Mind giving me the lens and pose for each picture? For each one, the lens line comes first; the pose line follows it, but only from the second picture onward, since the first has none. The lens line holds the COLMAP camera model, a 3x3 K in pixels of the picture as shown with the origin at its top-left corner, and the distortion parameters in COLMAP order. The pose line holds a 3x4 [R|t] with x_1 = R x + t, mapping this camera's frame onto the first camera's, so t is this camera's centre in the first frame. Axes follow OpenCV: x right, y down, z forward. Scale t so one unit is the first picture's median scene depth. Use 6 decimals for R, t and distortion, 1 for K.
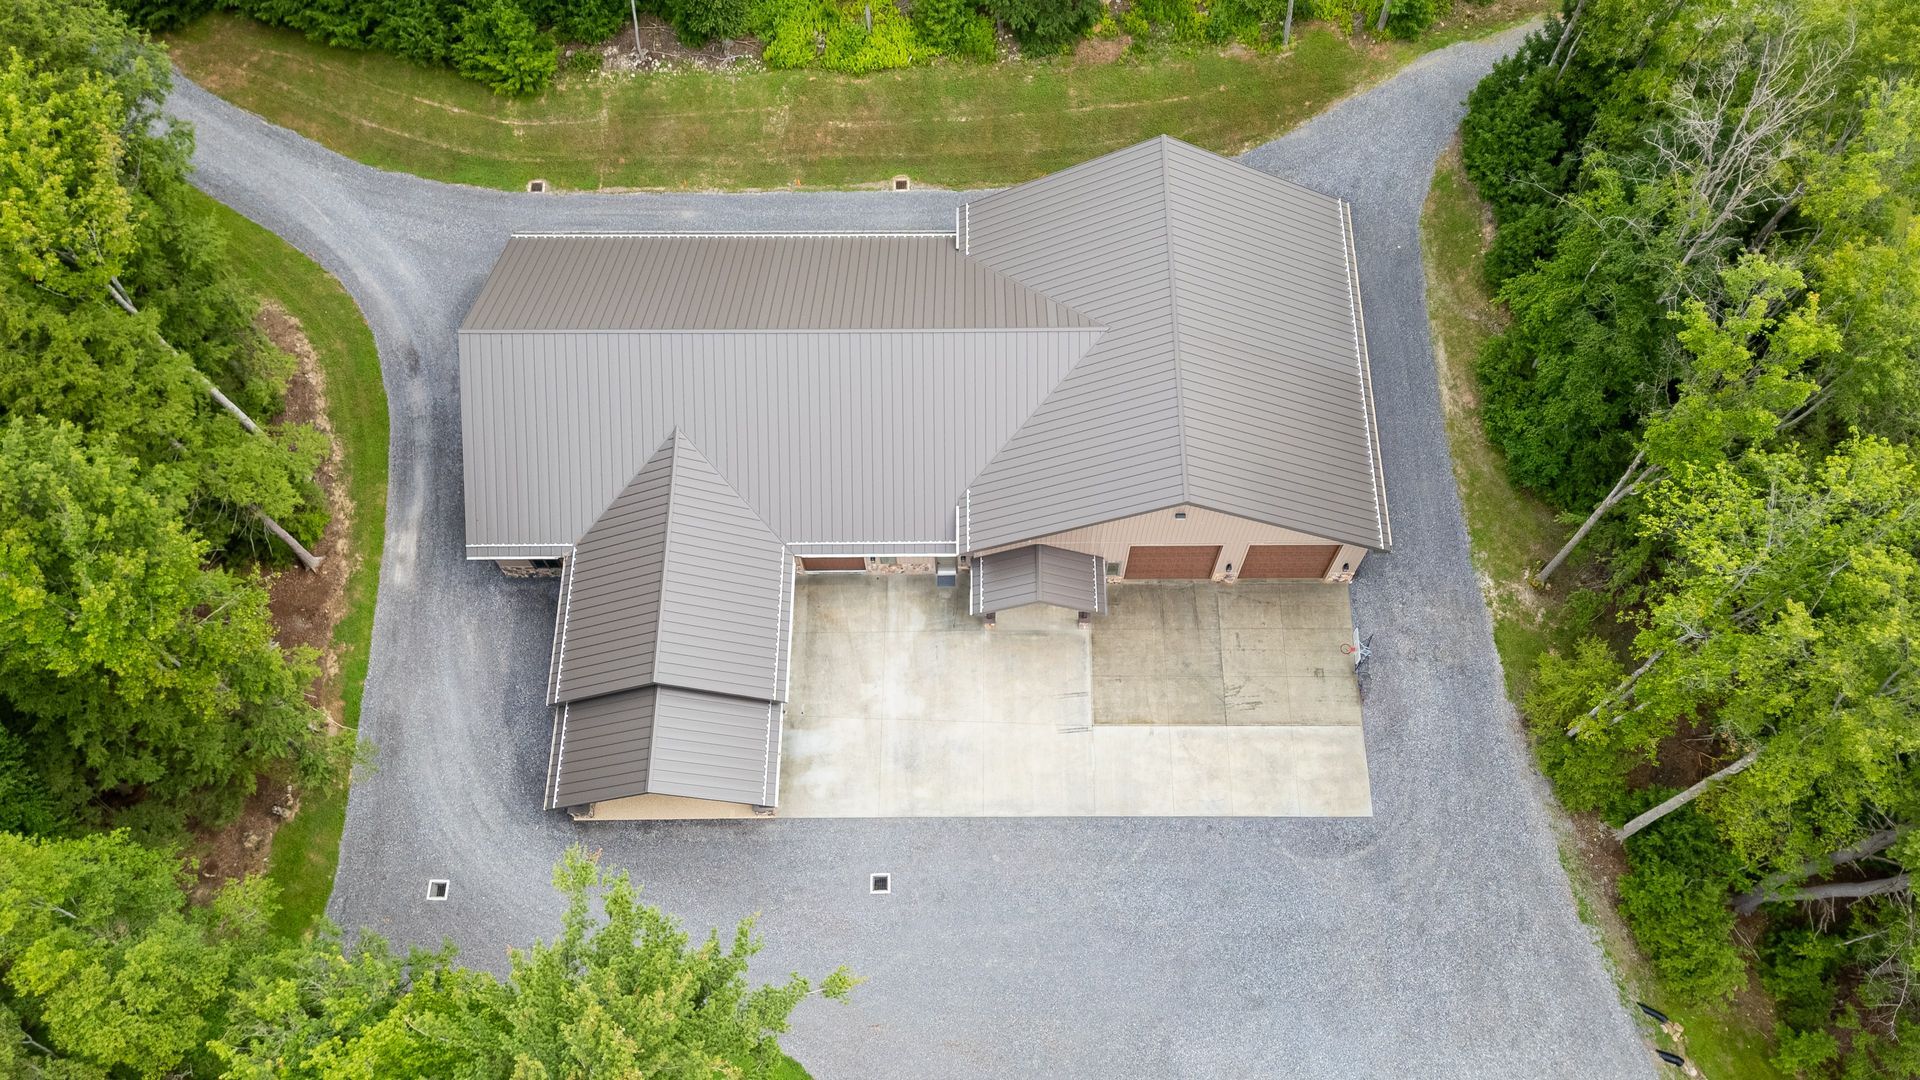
lens RADIAL K [[1347.1, 0, 971.1], [0, 1347.1, 525.1], [0, 0, 1]] dist [0.081294, -0.069206]
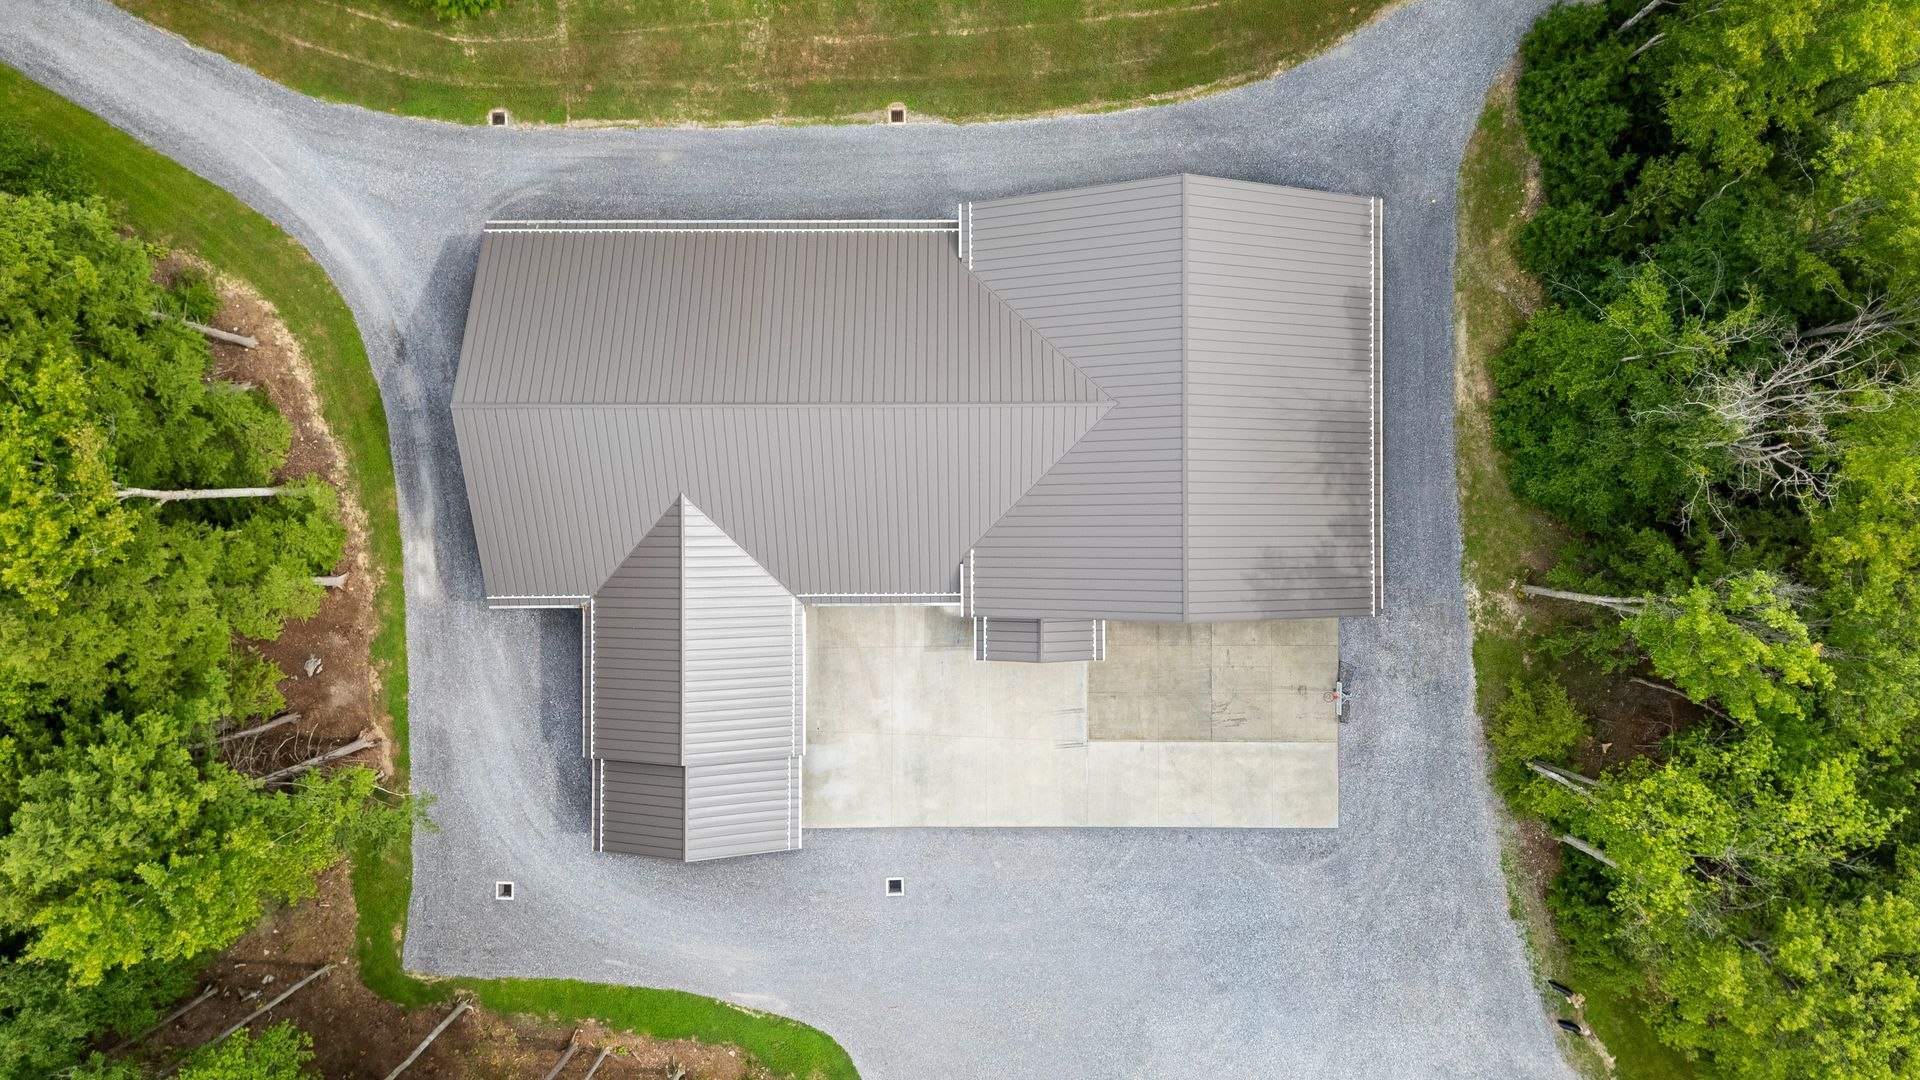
lens RADIAL K [[1347.1, 0, 961.6], [0, 1347.1, 521.1], [0, 0, 1]] dist [0.081294, -0.069206]
pose [[0.999991, -0.001758, -0.003882, -0.005920], [0.003076, 0.928204, 0.372058, -0.402271], [0.002949, -0.372067, 0.928201, 0.060296]]
